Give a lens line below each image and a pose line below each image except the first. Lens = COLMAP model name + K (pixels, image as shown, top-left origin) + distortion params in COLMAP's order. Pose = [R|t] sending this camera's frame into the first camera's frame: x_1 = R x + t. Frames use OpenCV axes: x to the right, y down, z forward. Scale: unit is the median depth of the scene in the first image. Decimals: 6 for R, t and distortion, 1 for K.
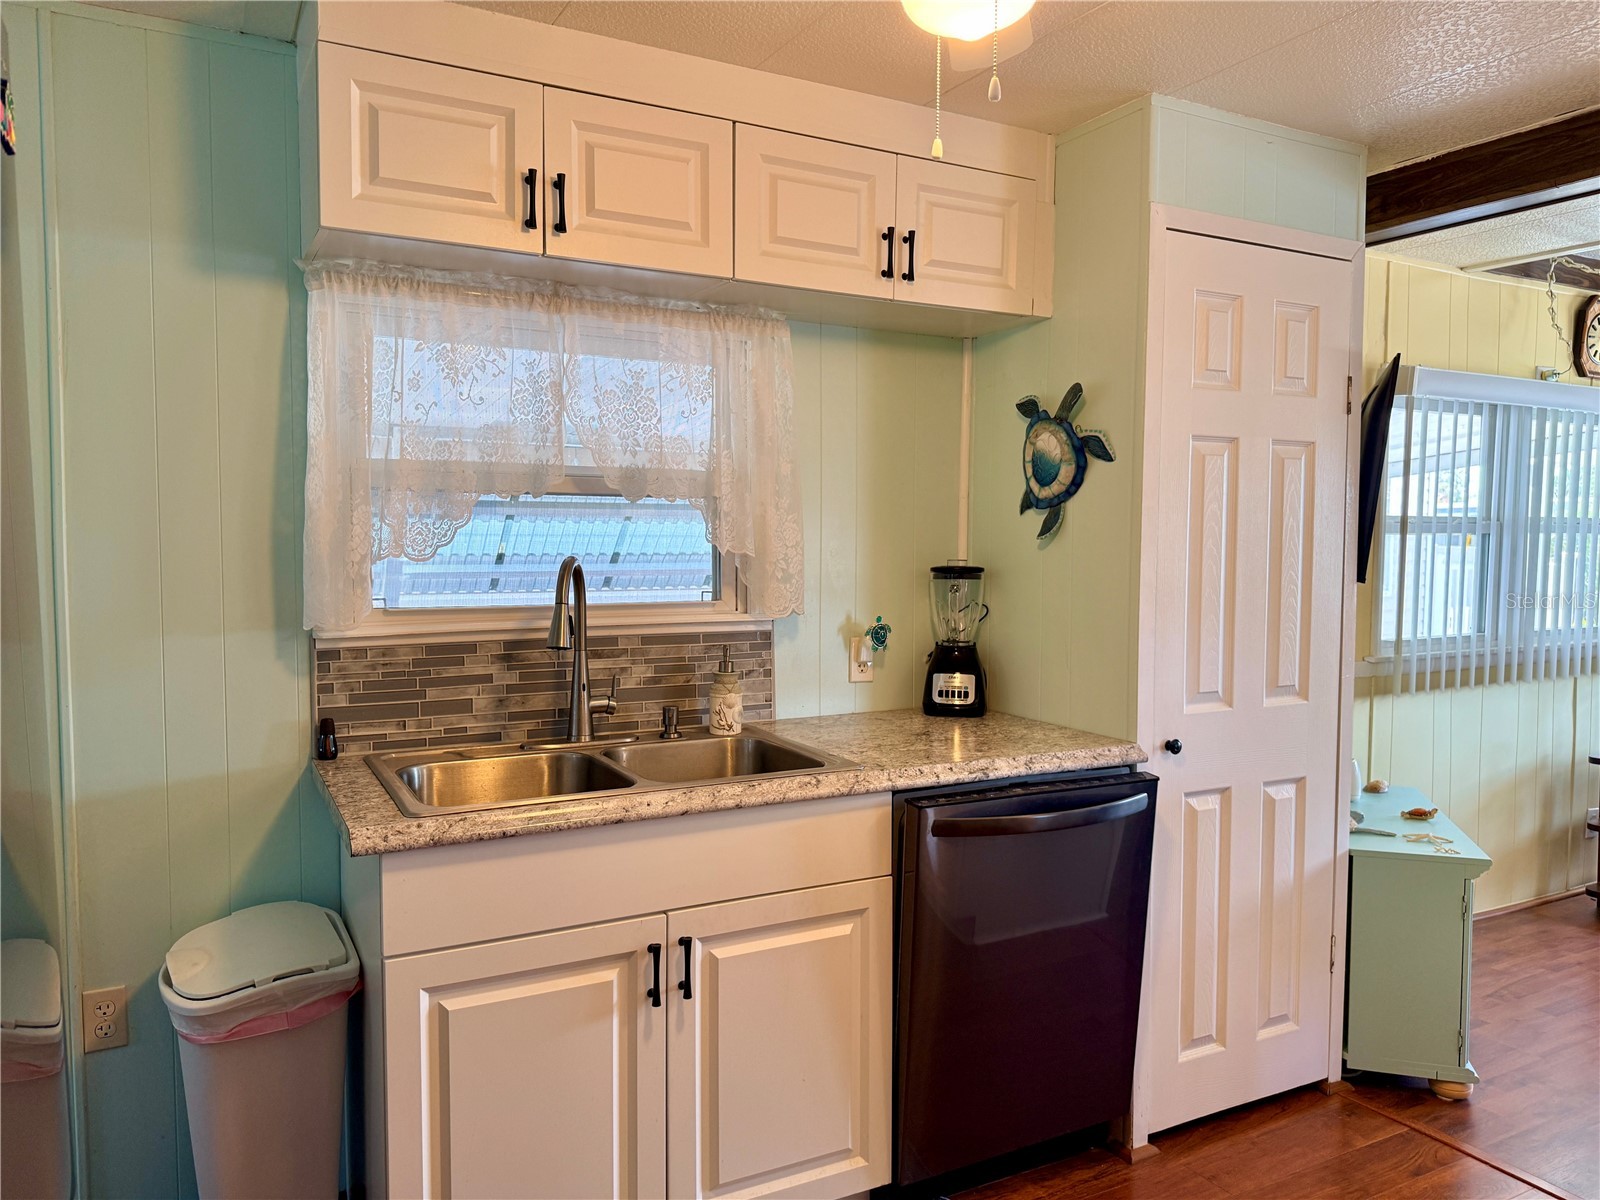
lens RADIAL K [[1132.4, 0, 808.8], [0, 1132.4, 614.4], [0, 0, 1]] dist [-0.004618, -0.002732]
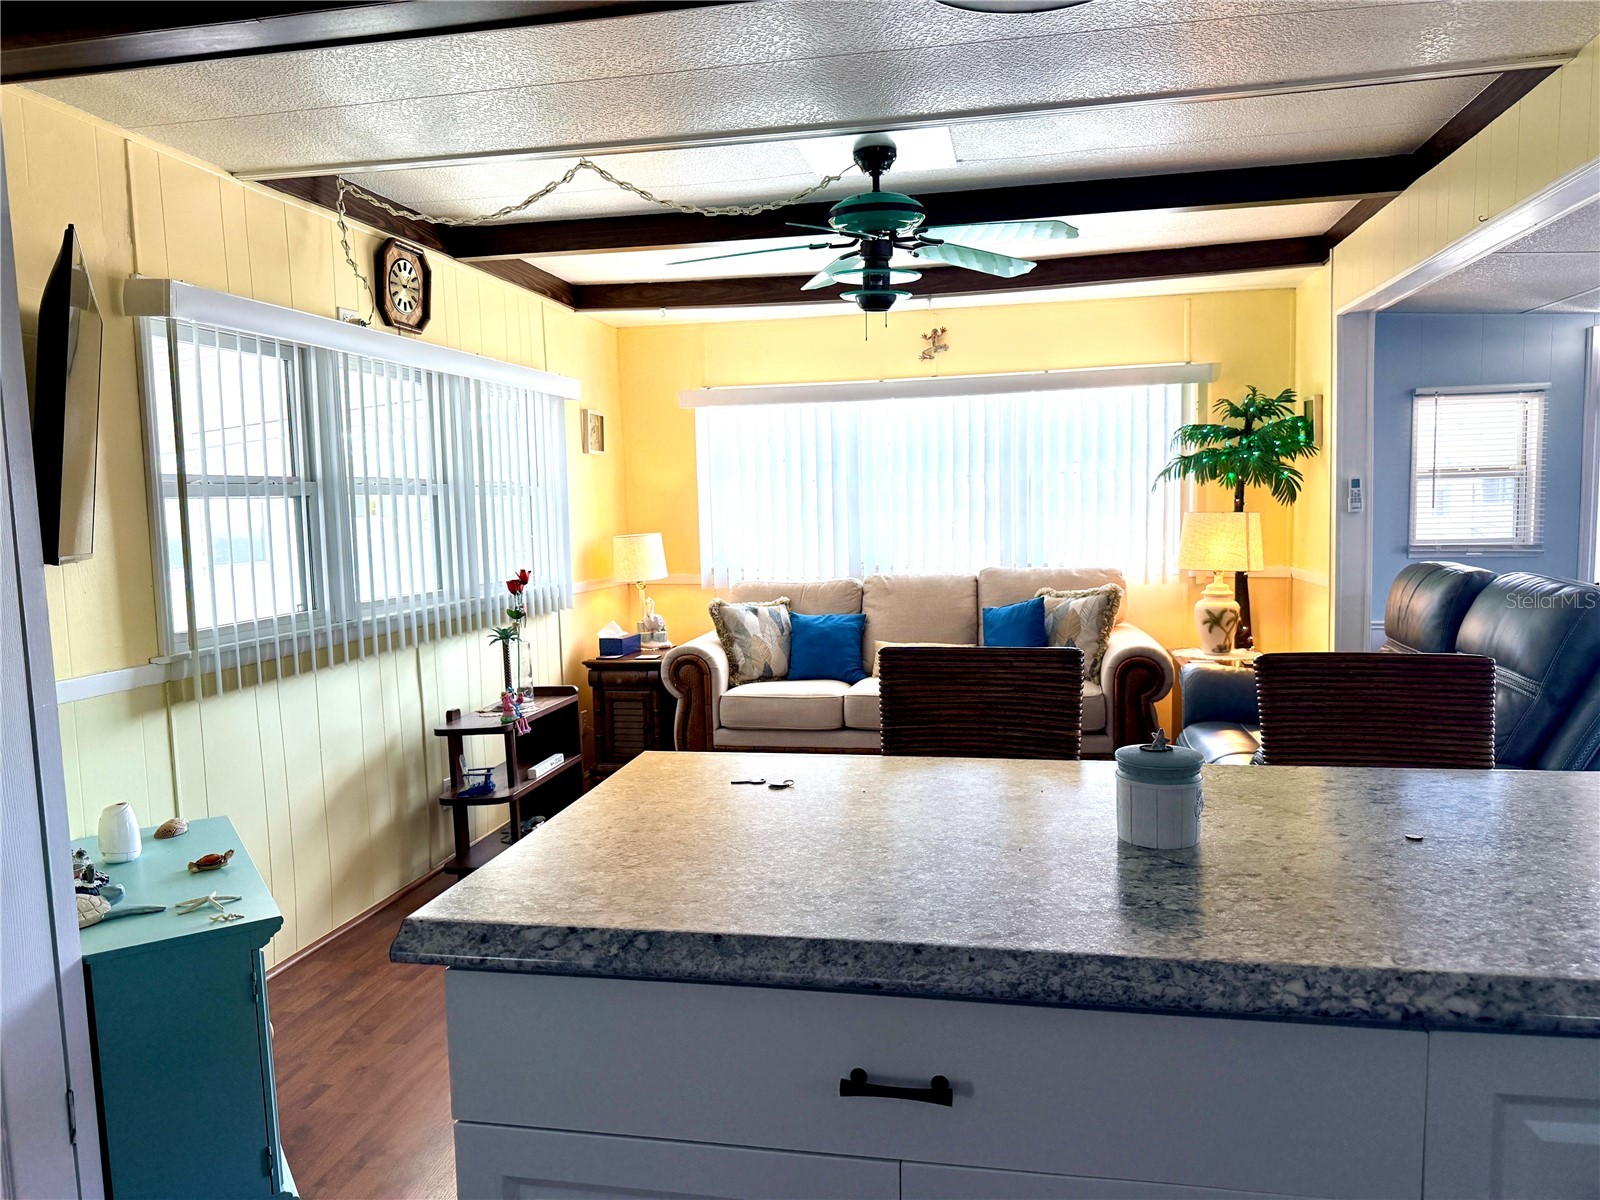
lens RADIAL K [[1132.4, 0, 792.2], [0, 1132.4, 598.7], [0, 0, 1]] dist [-0.004618, -0.002732]
pose [[0.641681, -0.087438, 0.761971, 0.183109], [0.080193, 0.995684, 0.046724, -0.003718], [-0.762768, 0.031123, 0.645923, 0.164501]]
